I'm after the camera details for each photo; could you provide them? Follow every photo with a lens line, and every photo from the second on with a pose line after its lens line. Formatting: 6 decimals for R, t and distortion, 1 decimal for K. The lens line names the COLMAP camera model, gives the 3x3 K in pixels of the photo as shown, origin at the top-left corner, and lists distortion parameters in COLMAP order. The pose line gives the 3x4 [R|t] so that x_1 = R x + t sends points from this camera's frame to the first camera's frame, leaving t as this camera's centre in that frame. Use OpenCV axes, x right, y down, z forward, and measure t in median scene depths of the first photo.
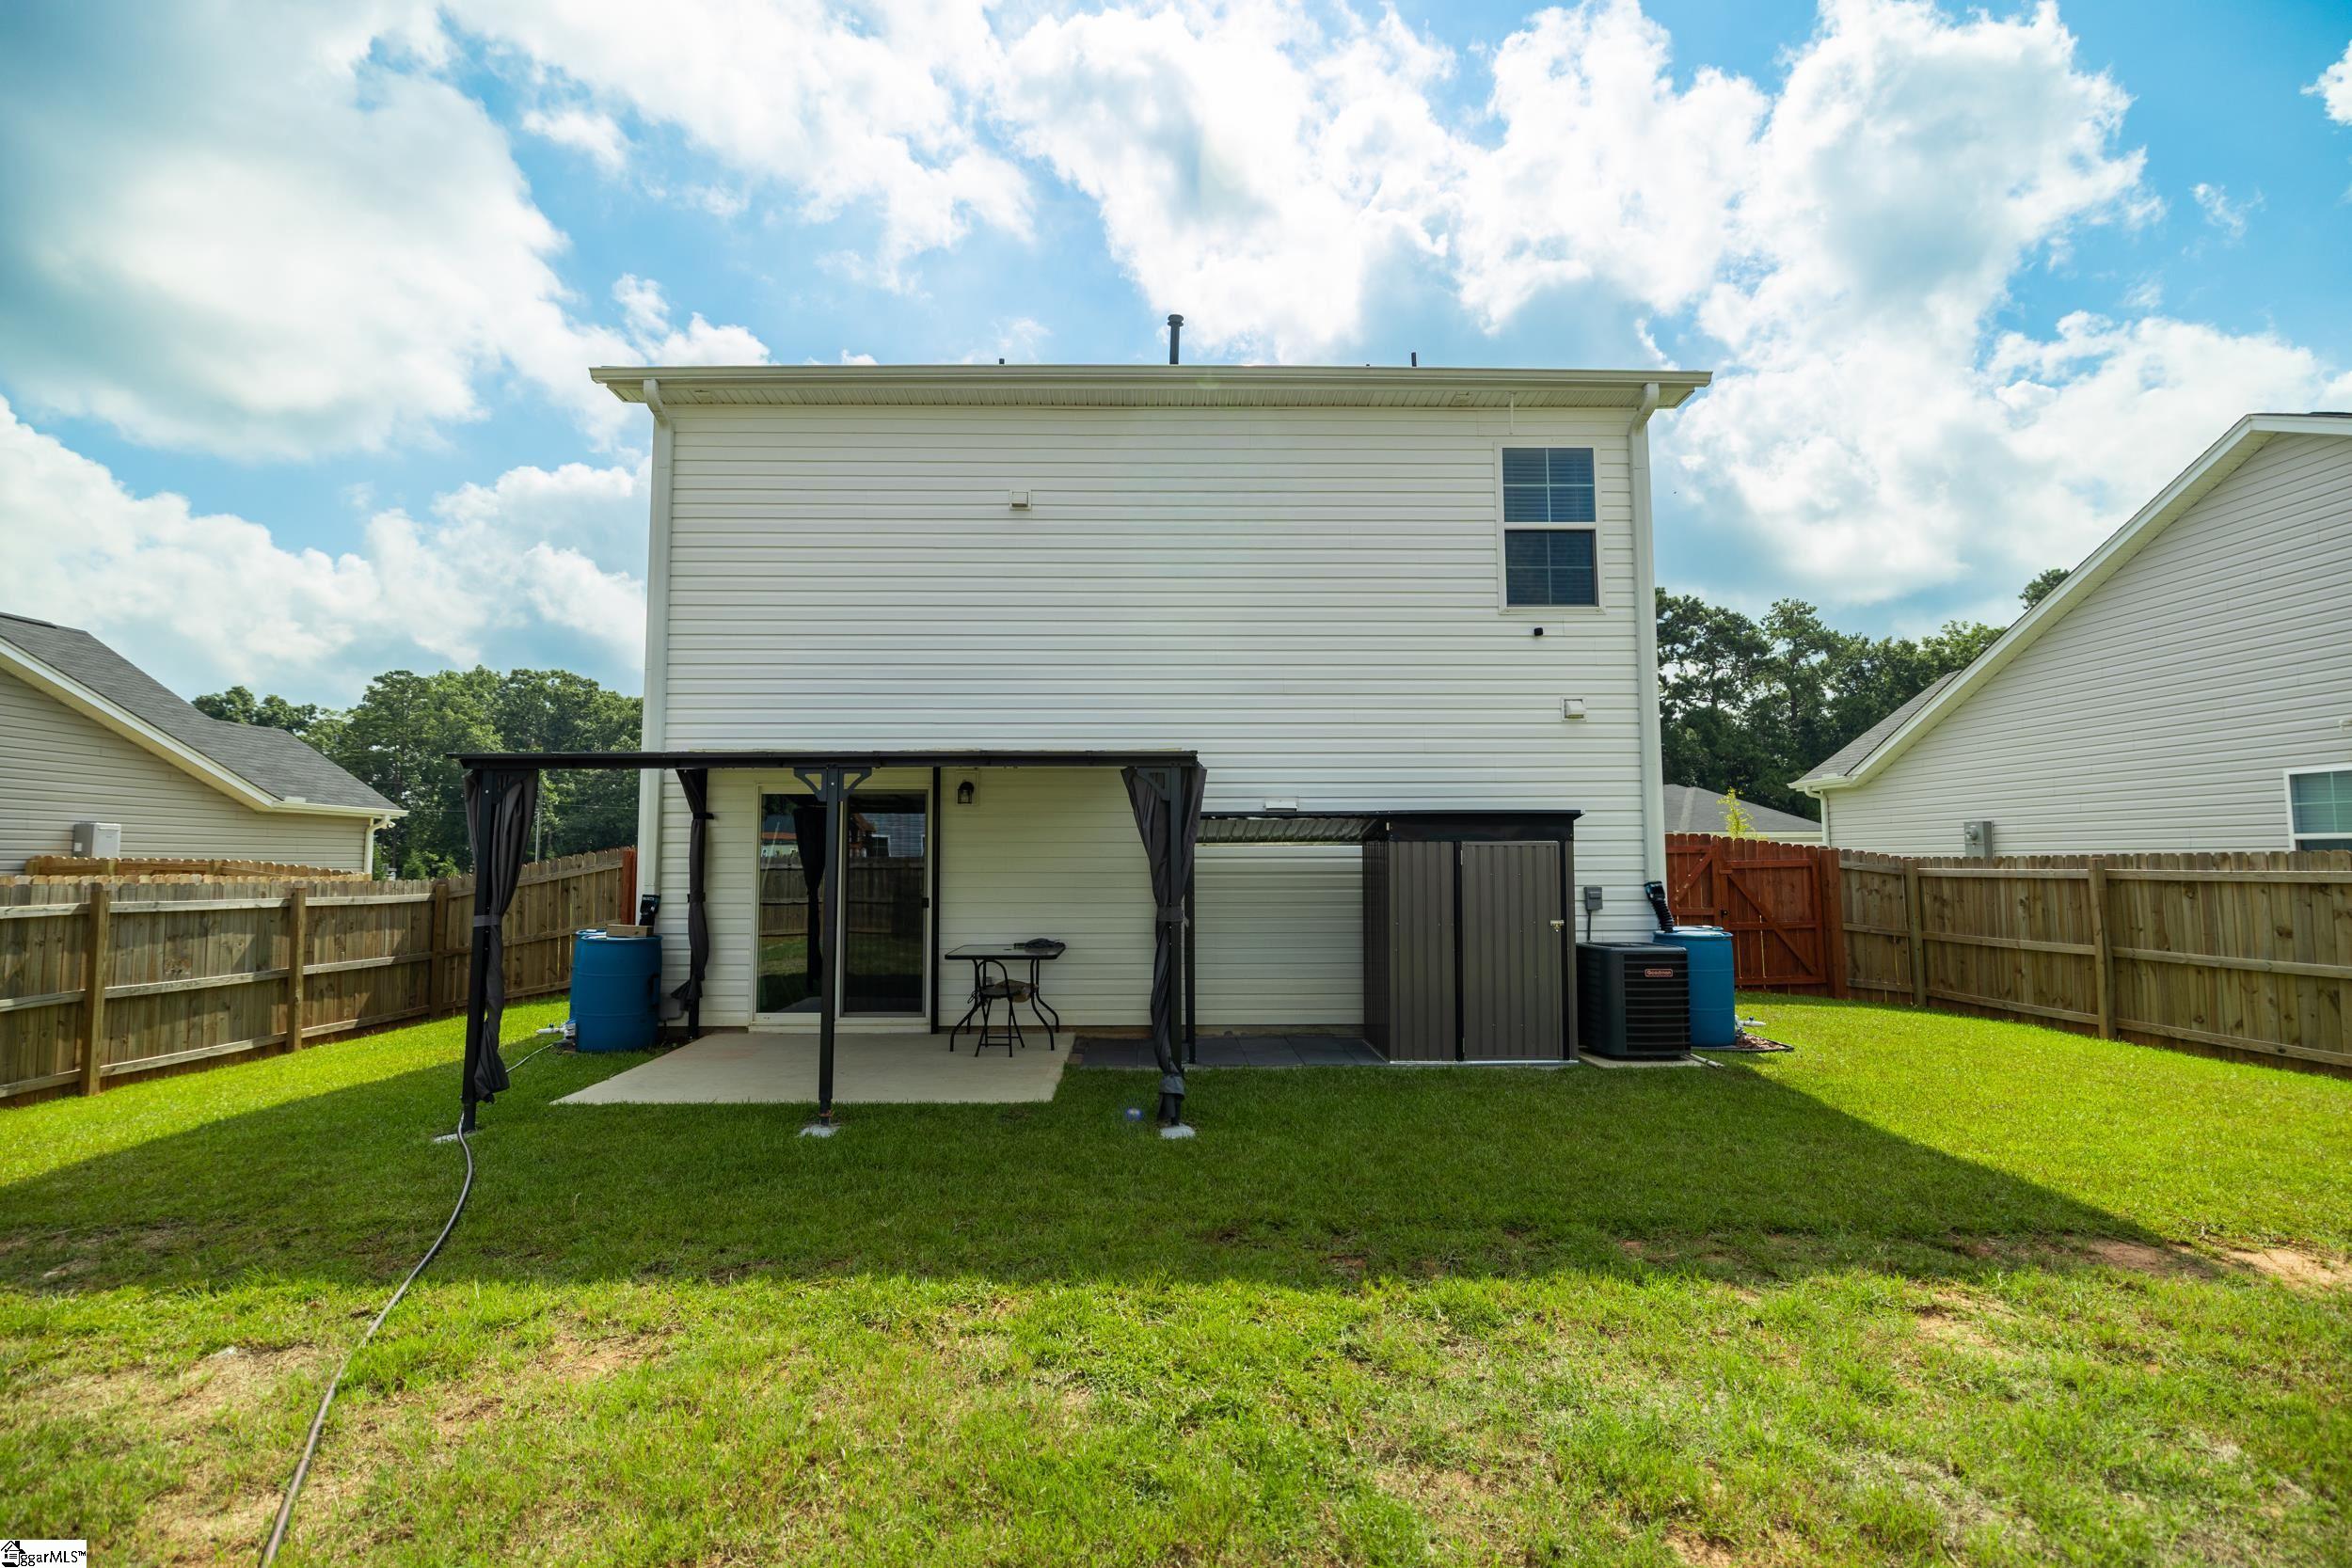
lens RADIAL K [[1036.8, 0, 1166.2], [0, 1036.8, 774.0], [0, 0, 1]] dist [-0.010675, 0.000405]
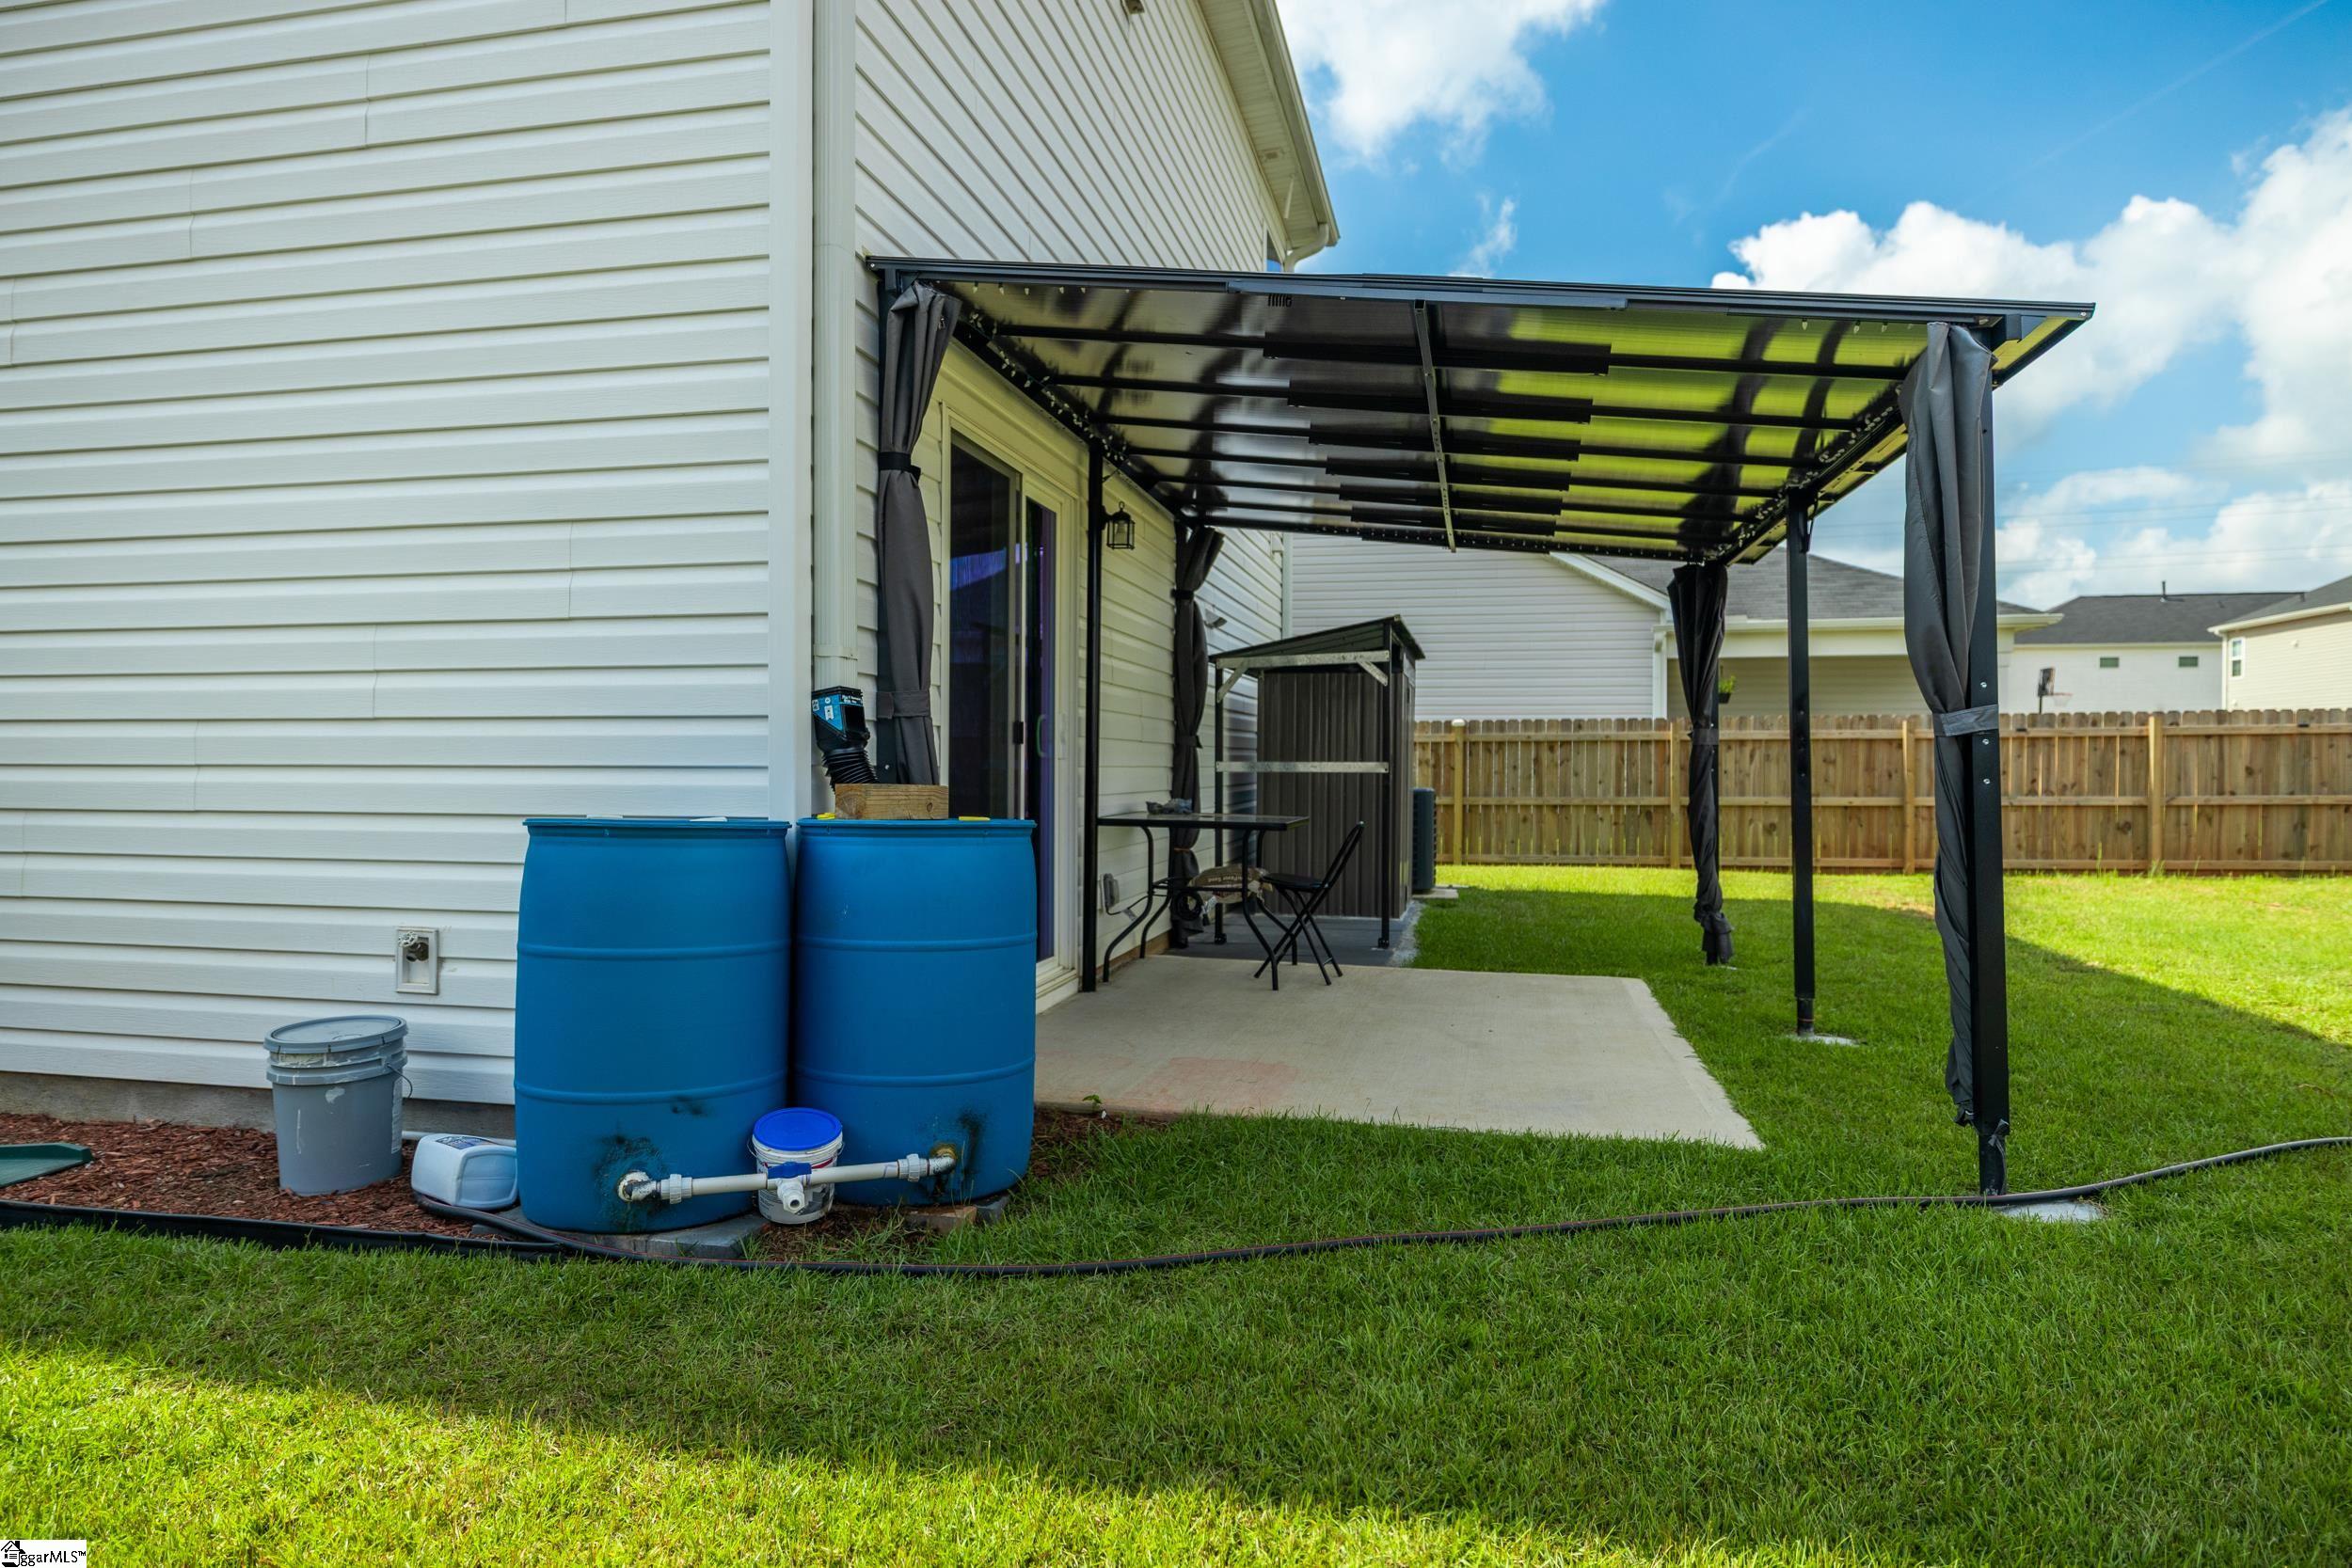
lens RADIAL K [[1422.7, 0, 1174.1], [0, 1422.7, 783.5], [0, 0, 1]] dist [-0.008109, -0.000663]
pose [[0.232856, -0.011726, 0.972441, -0.852321], [-0.087185, 0.995649, 0.032882, 0.115753], [-0.968595, -0.092439, 0.230820, 0.769830]]
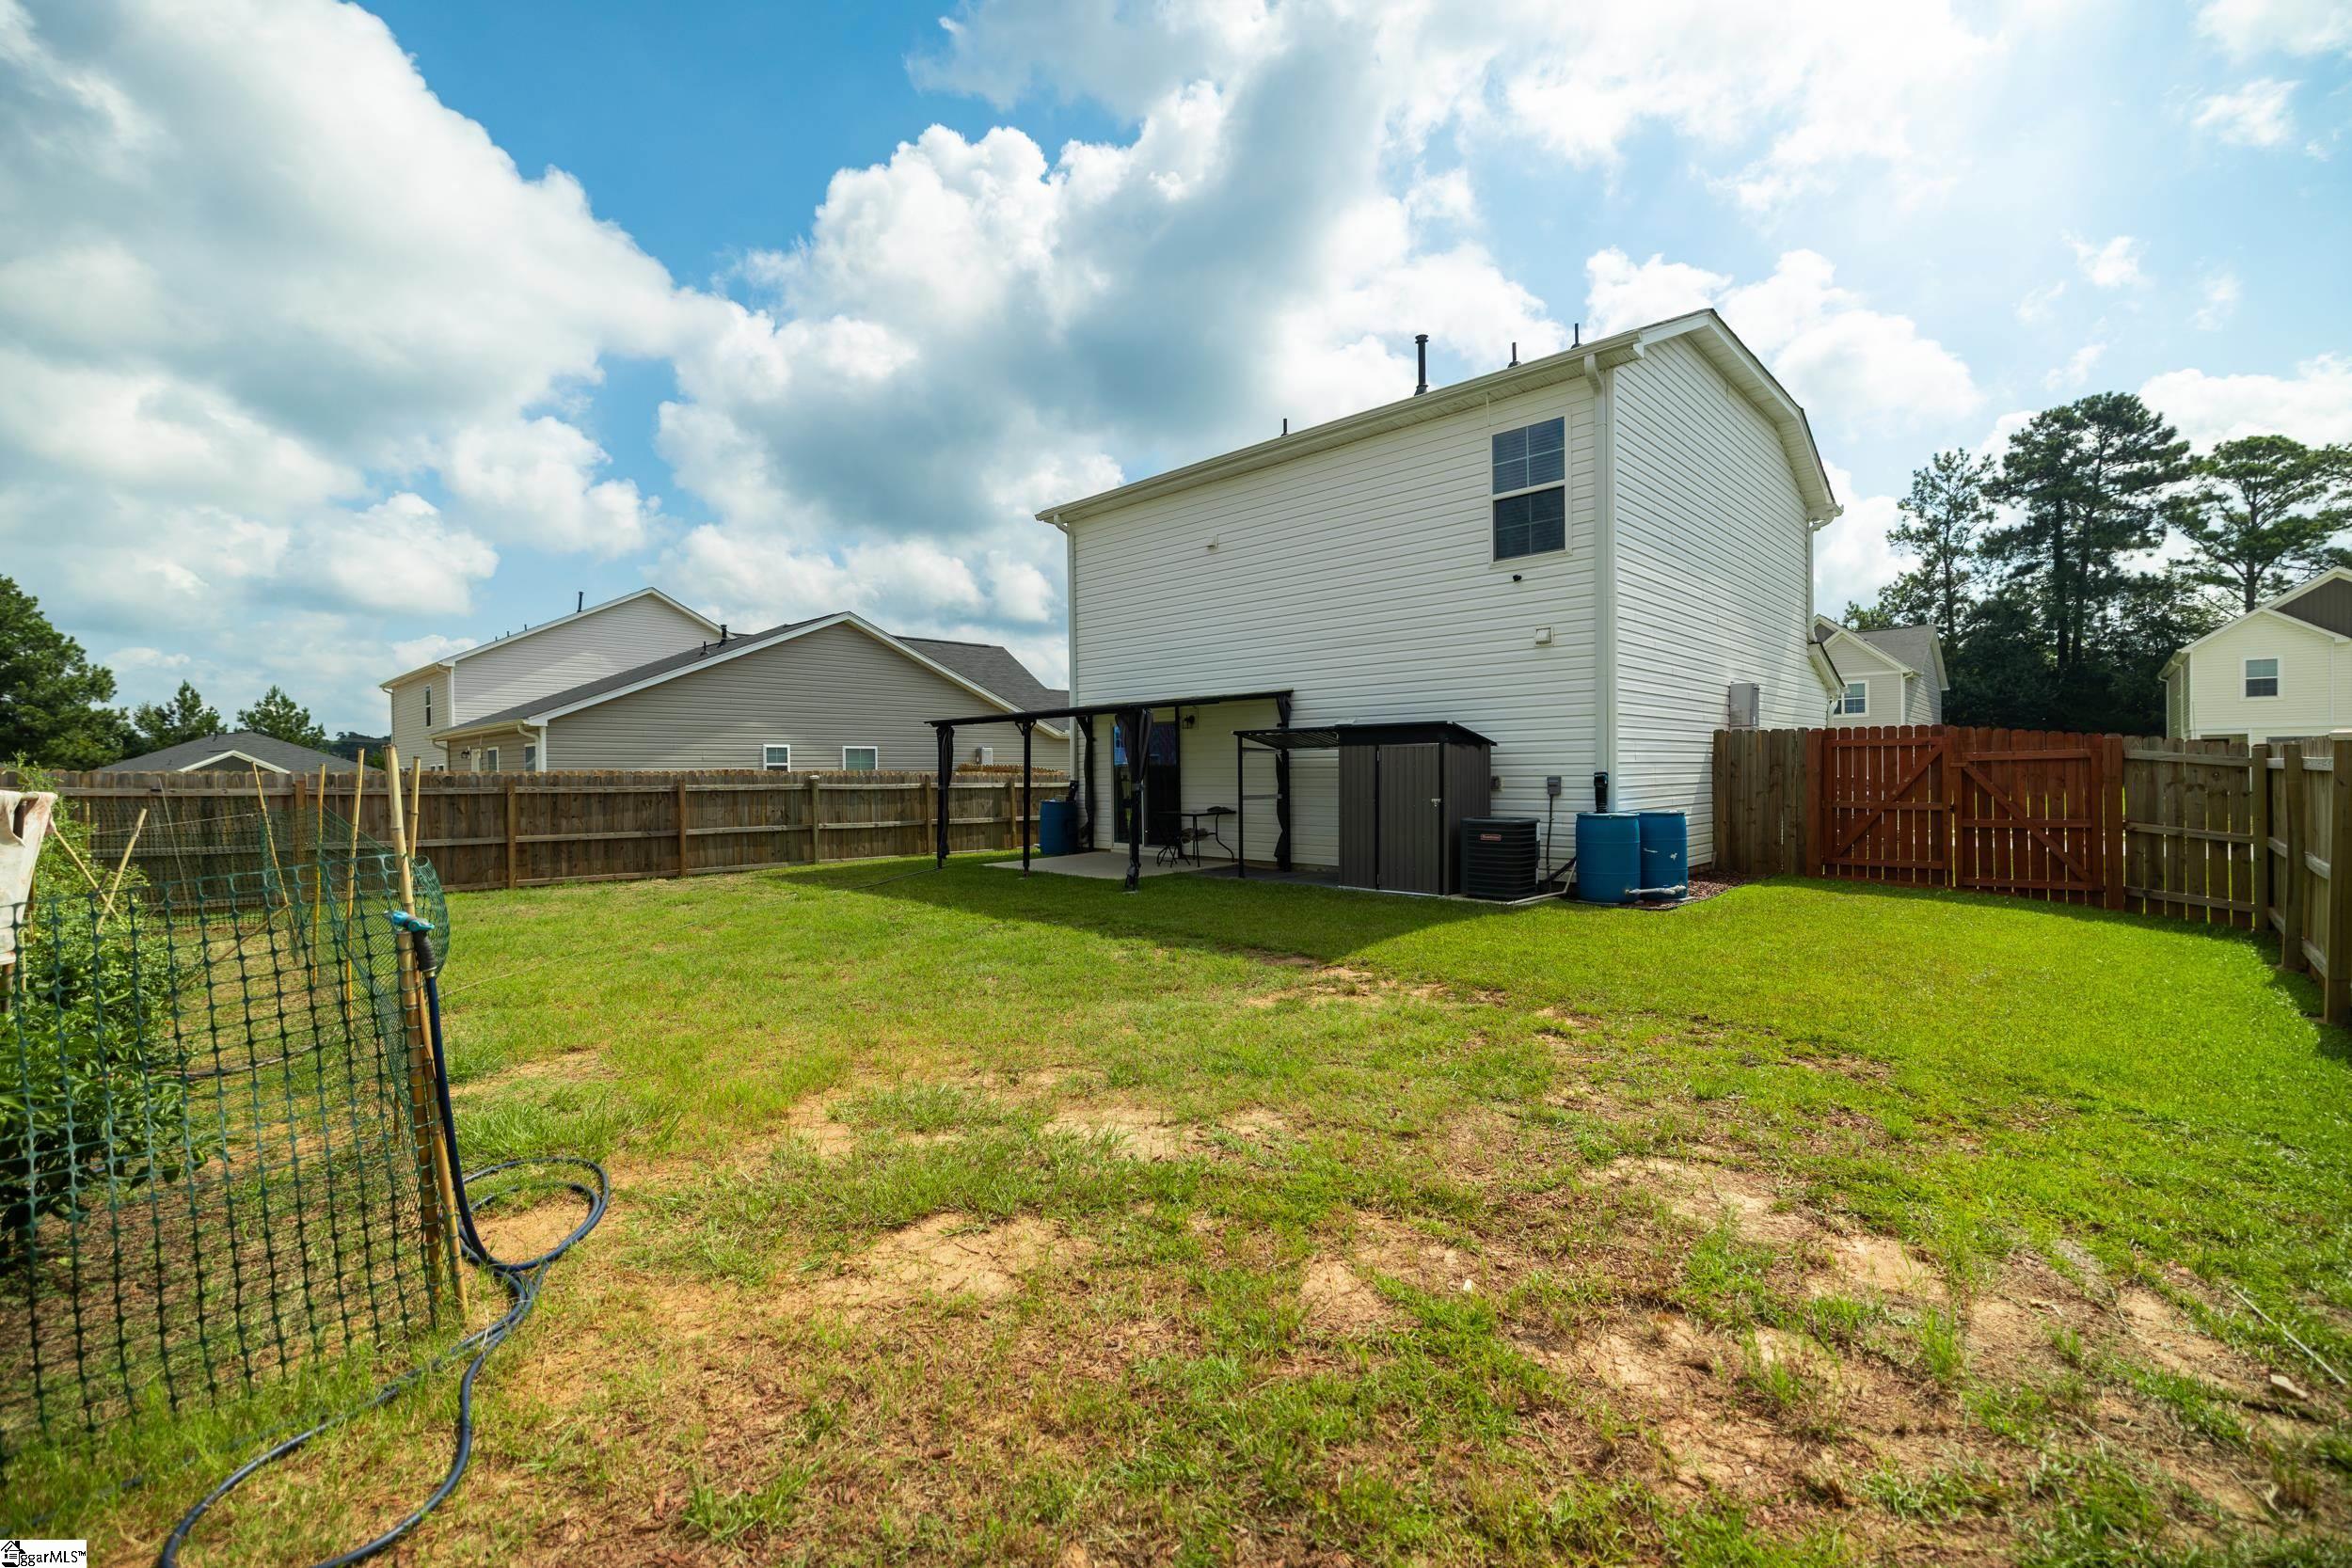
lens RADIAL K [[976.1, 0, 1163.7], [0, 976.1, 776.7], [0, 0, 1]] dist [0.002416, -0.000158]
pose [[0.702798, 0.000849, -0.711389, 0.906526], [0.067465, 0.995413, 0.067838, -0.004384], [0.708183, -0.095670, 0.699517, -0.173509]]
